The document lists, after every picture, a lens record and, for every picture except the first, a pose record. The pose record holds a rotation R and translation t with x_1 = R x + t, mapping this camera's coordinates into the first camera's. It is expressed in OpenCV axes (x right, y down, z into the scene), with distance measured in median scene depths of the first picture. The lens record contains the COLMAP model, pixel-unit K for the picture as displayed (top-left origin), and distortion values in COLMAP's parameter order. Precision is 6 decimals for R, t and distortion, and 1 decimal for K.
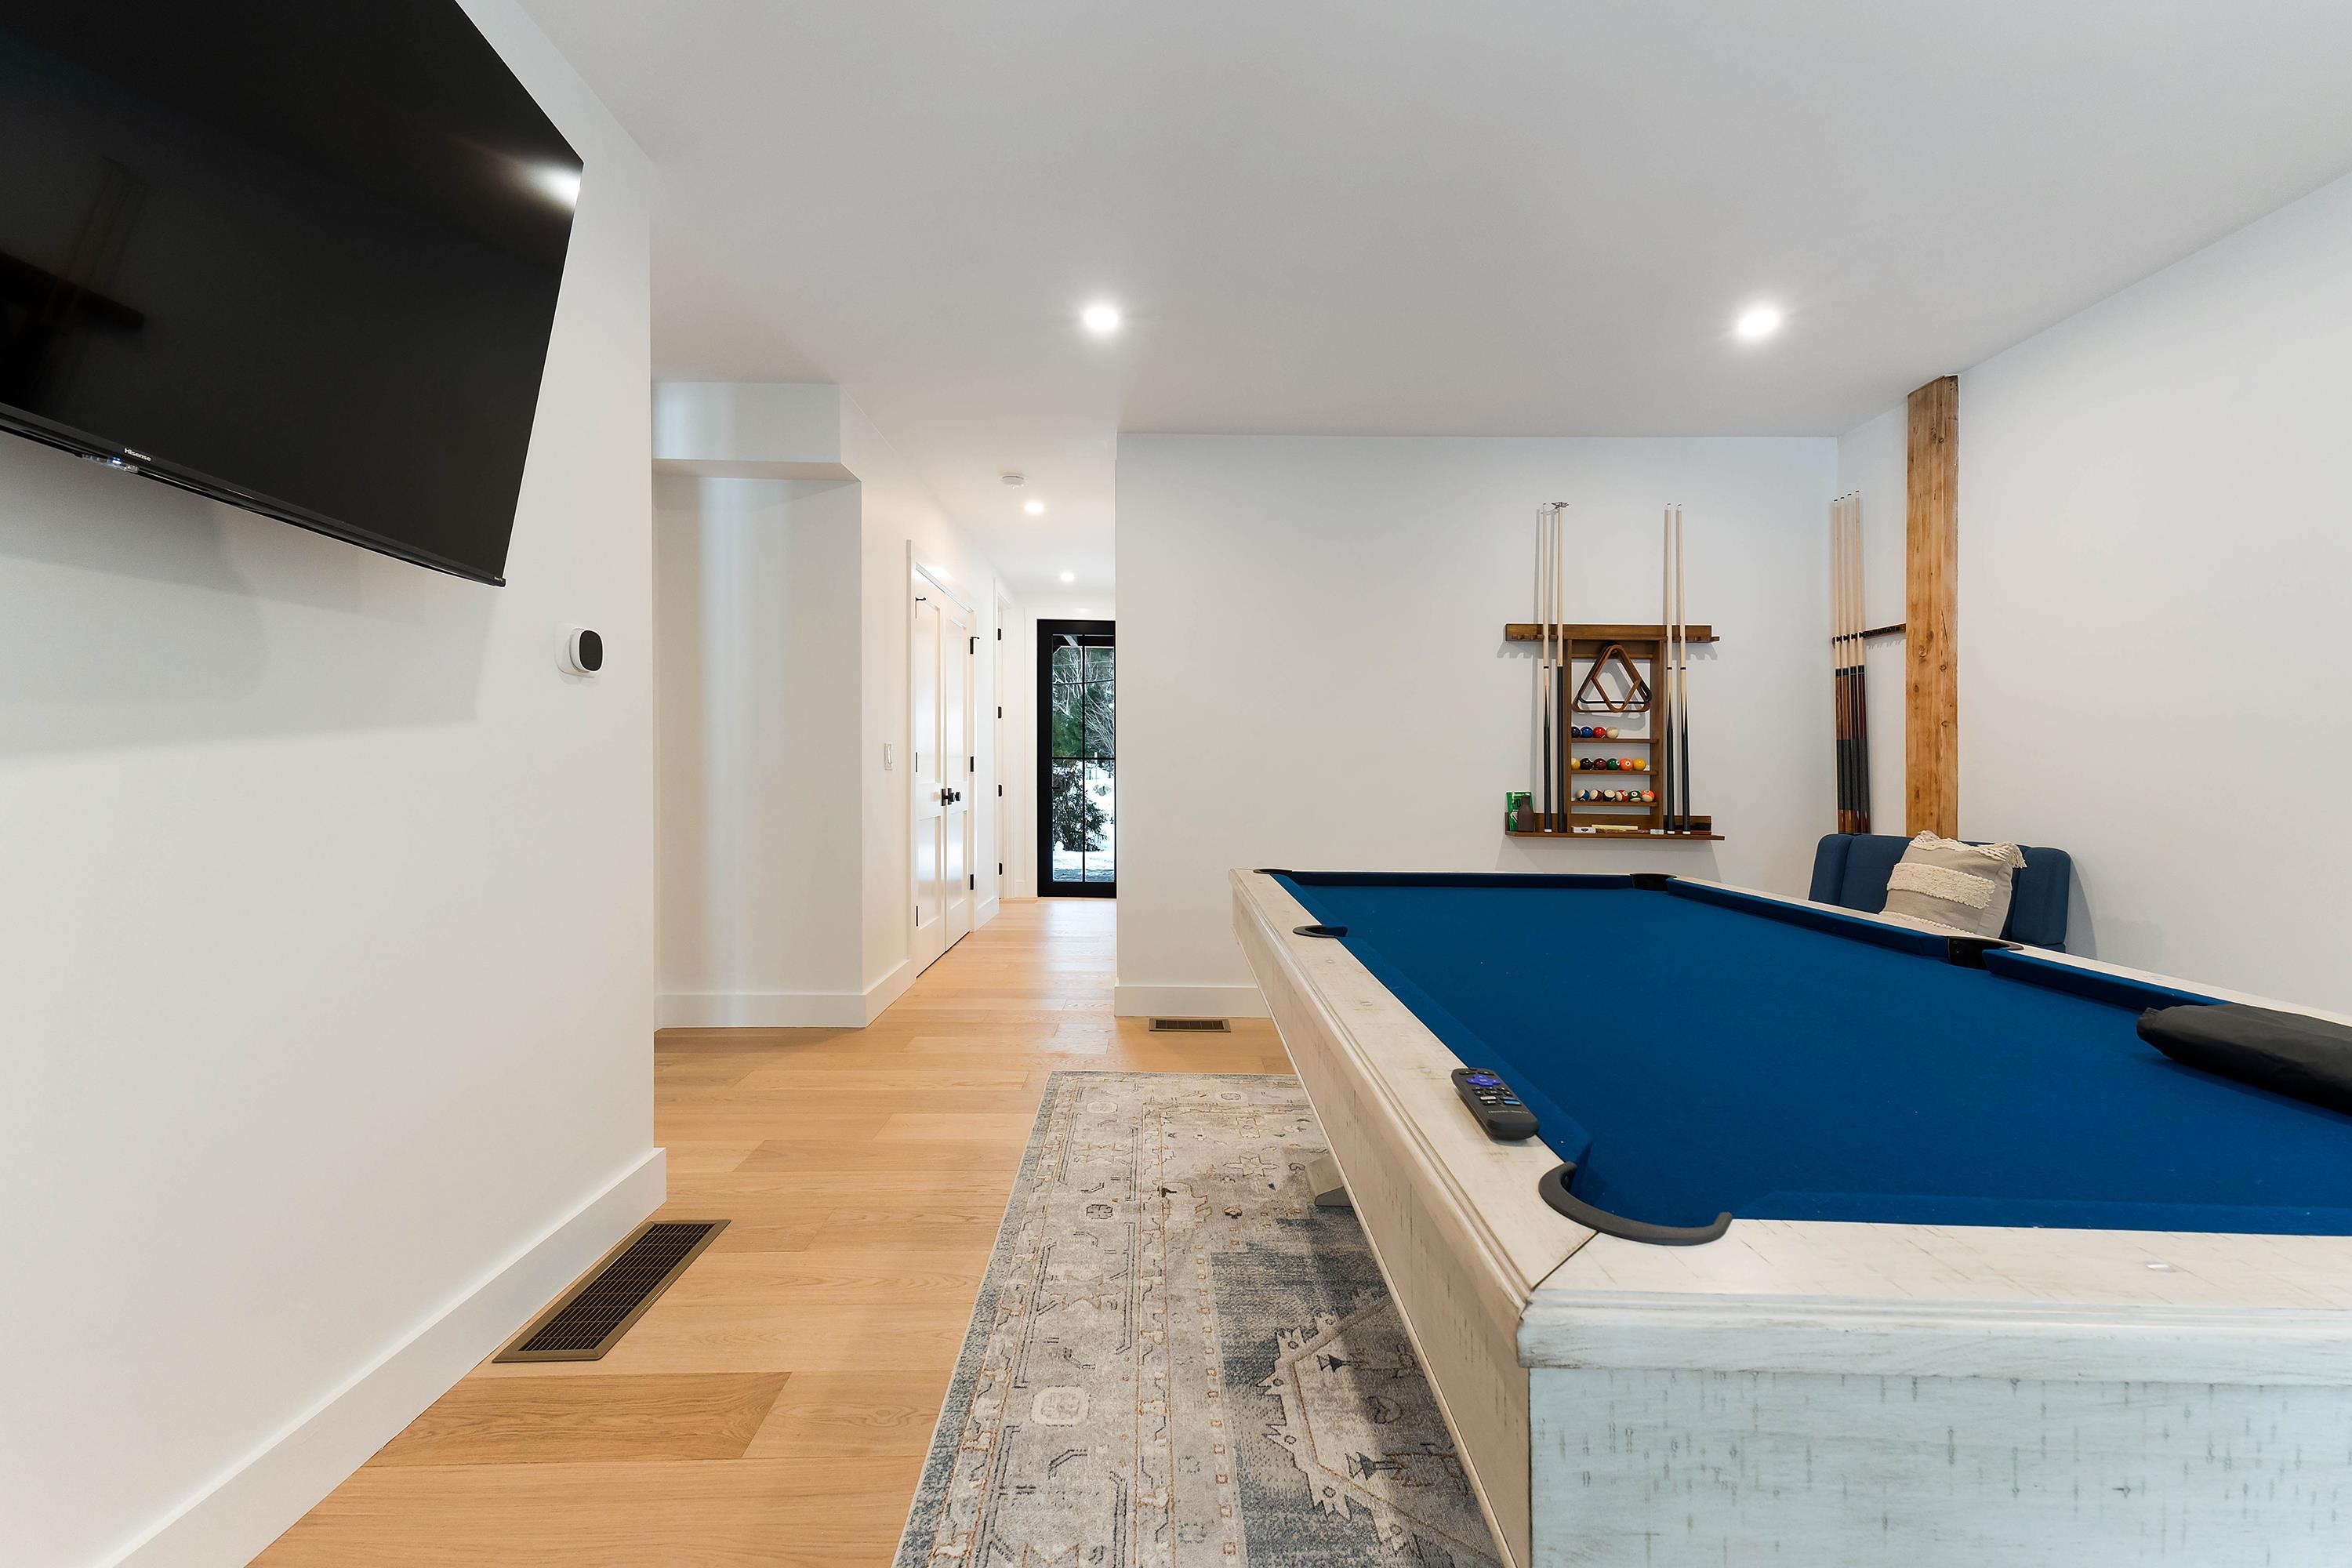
lens RADIAL K [[980.1, 0, 1167.5], [0, 980.1, 793.7], [0, 0, 1]] dist [0.015807, -0.000632]
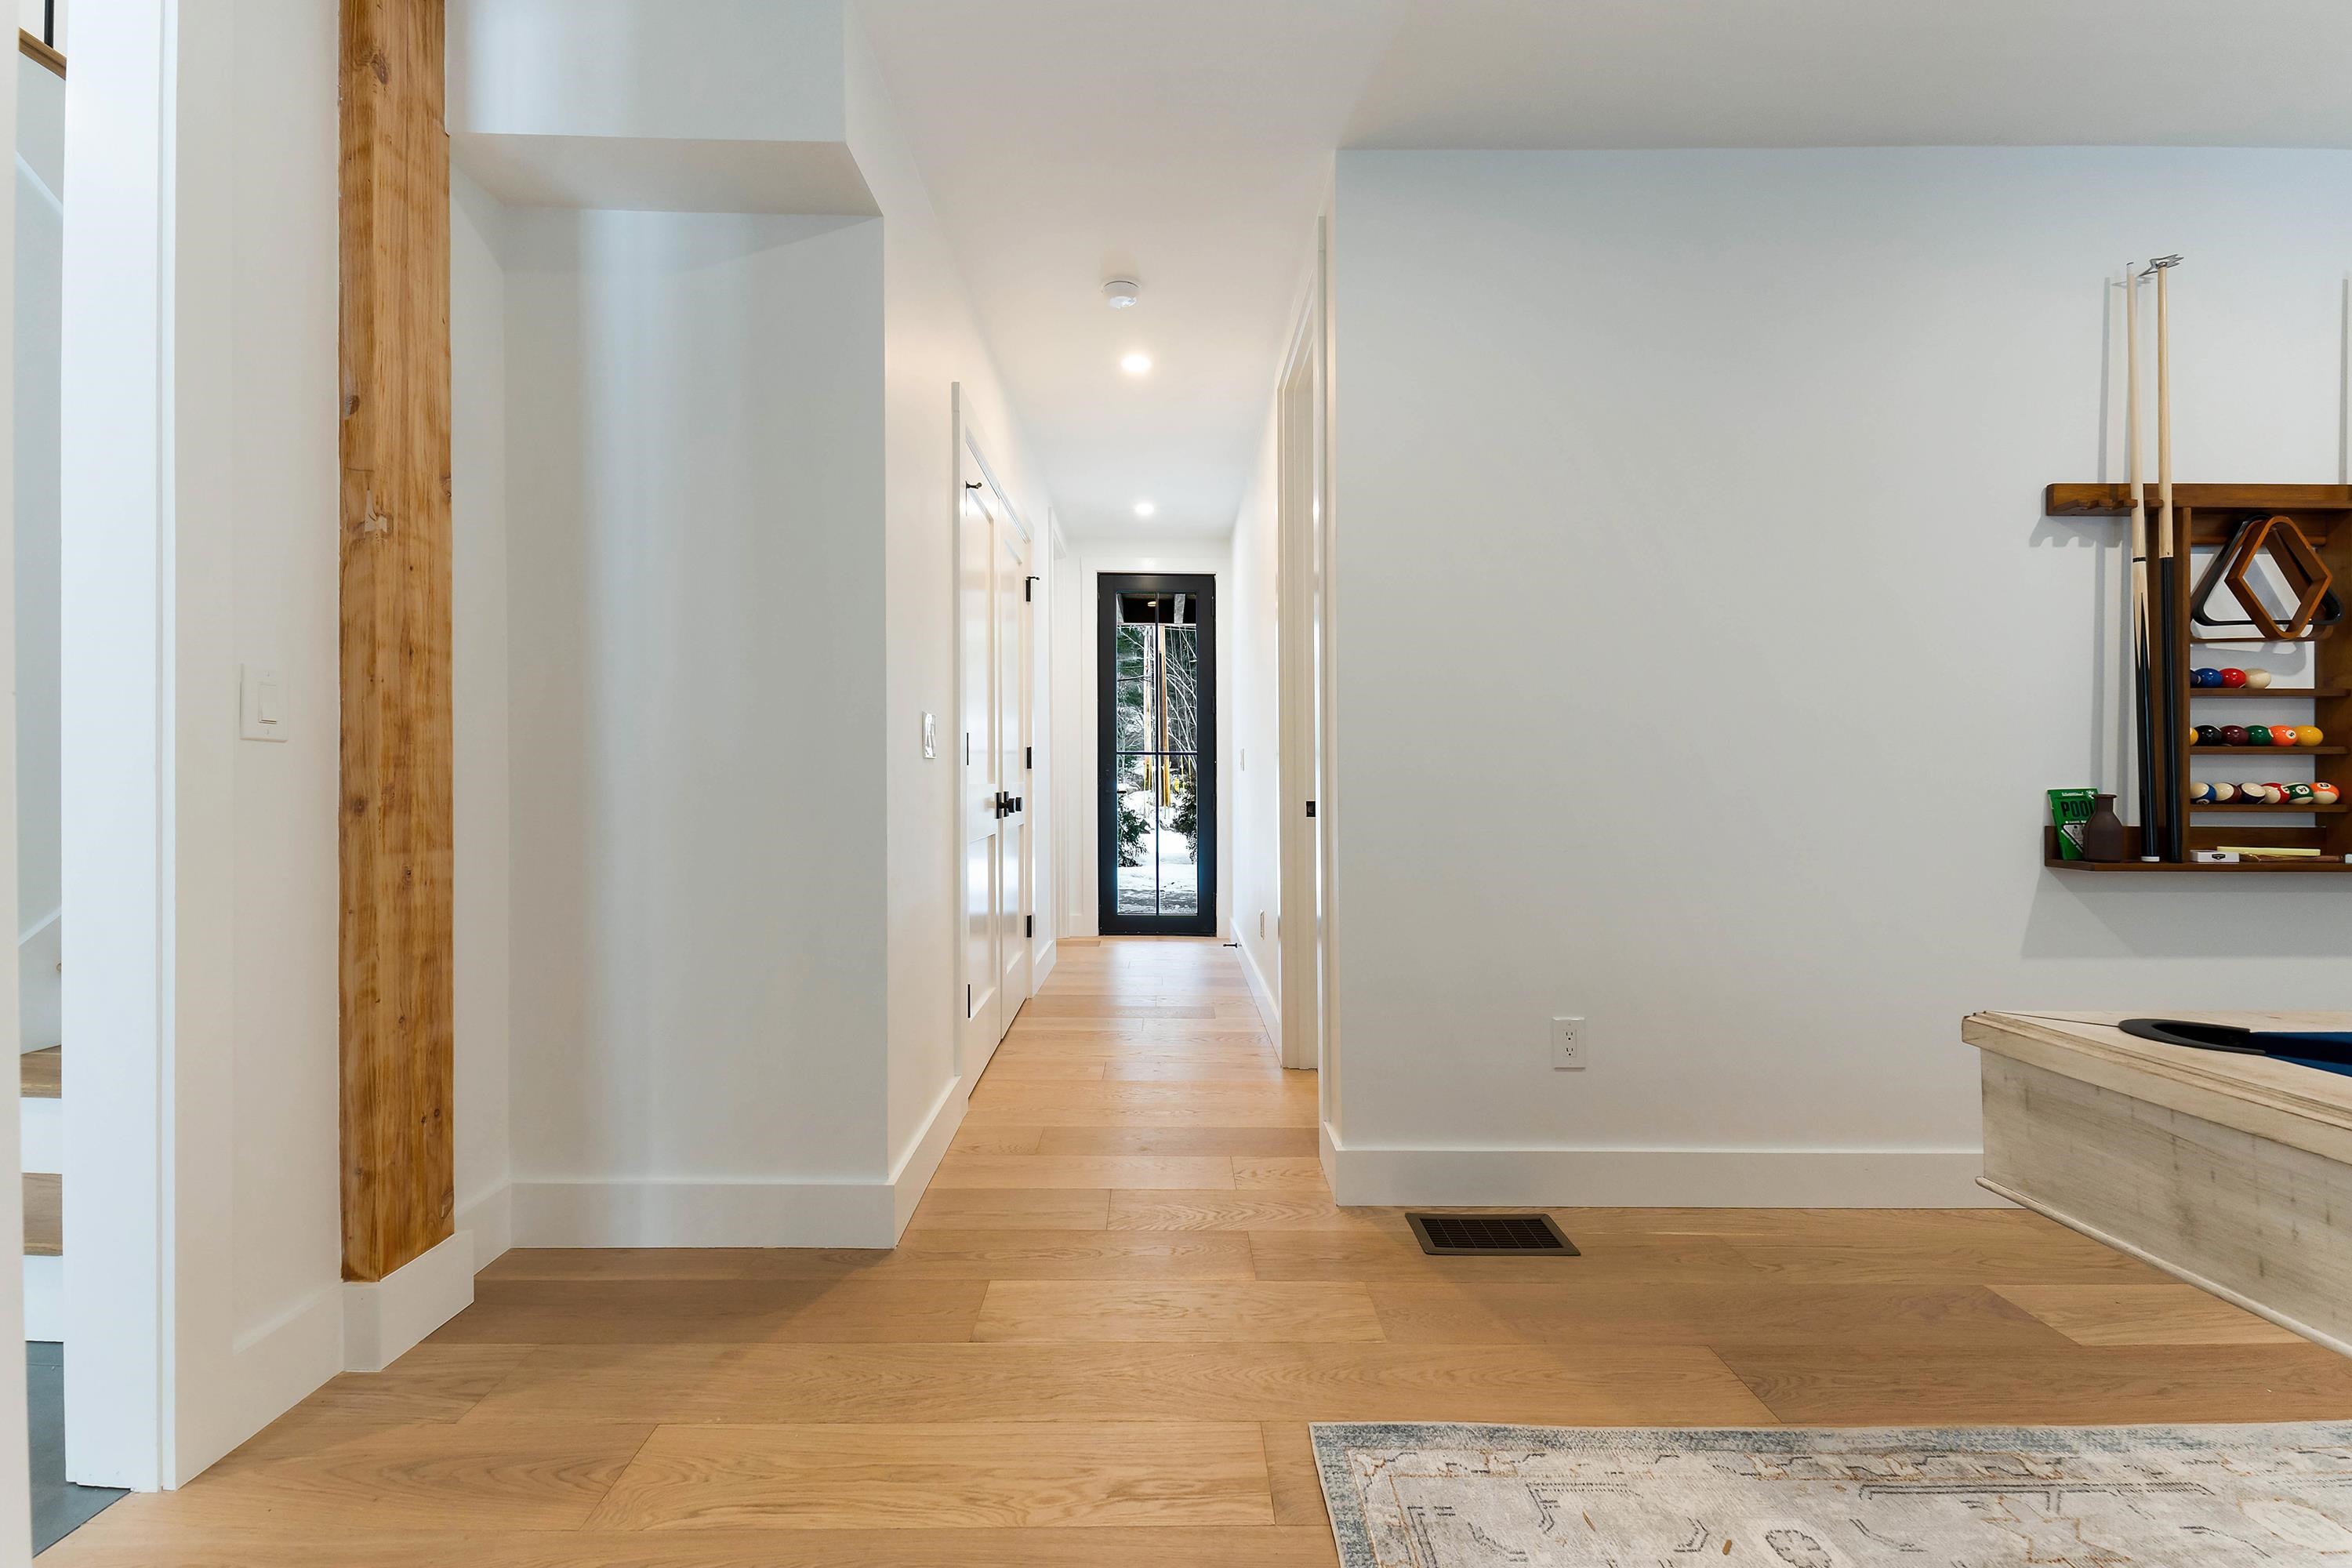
lens RADIAL K [[980.1, 0, 1172.8], [0, 980.1, 770.9], [0, 0, 1]] dist [0.015807, -0.000632]
pose [[0.999942, -0.008188, 0.007026, -0.154305], [0.008391, 0.999533, -0.029371, 0.000456], [-0.006783, 0.029428, 0.999544, 0.450415]]
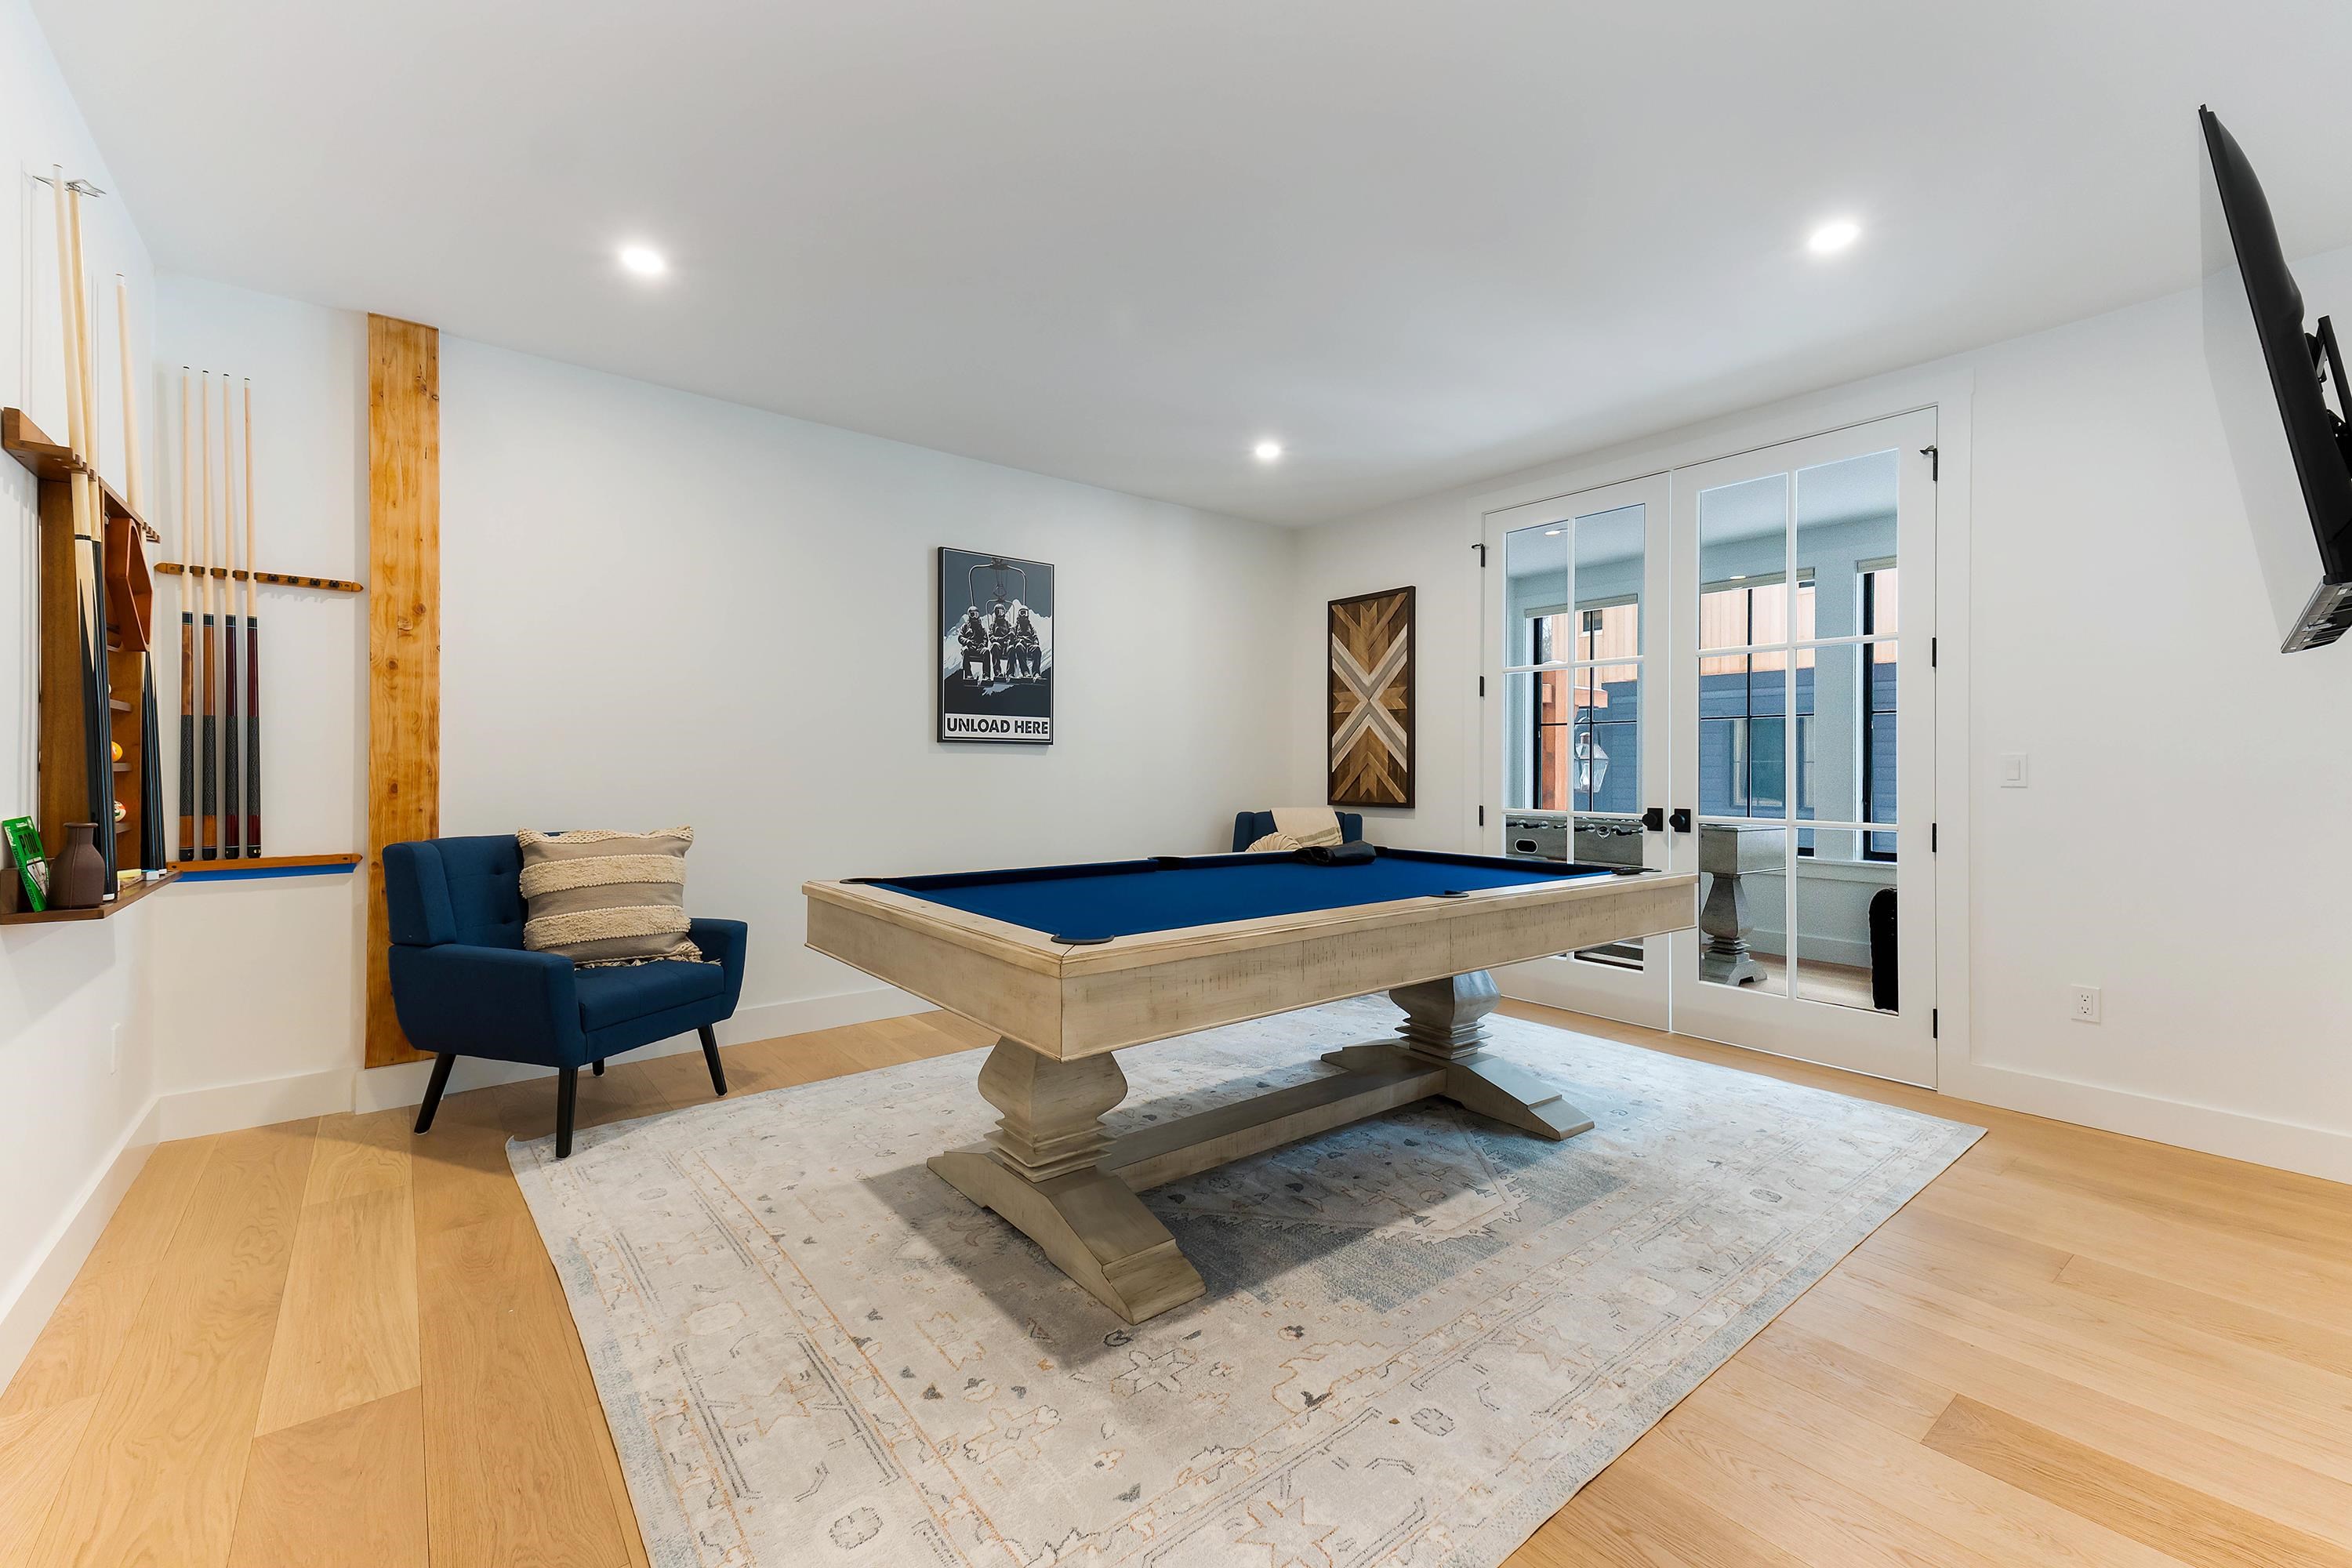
lens RADIAL K [[980.1, 0, 1154.2], [0, 980.1, 724.3], [0, 0, 1]] dist [0.015807, -0.000632]
pose [[-0.614164, 0.015226, 0.789031, -0.299997], [0.005507, 0.999872, -0.015008, -0.036192], [-0.789159, -0.004872, -0.614170, 0.935996]]
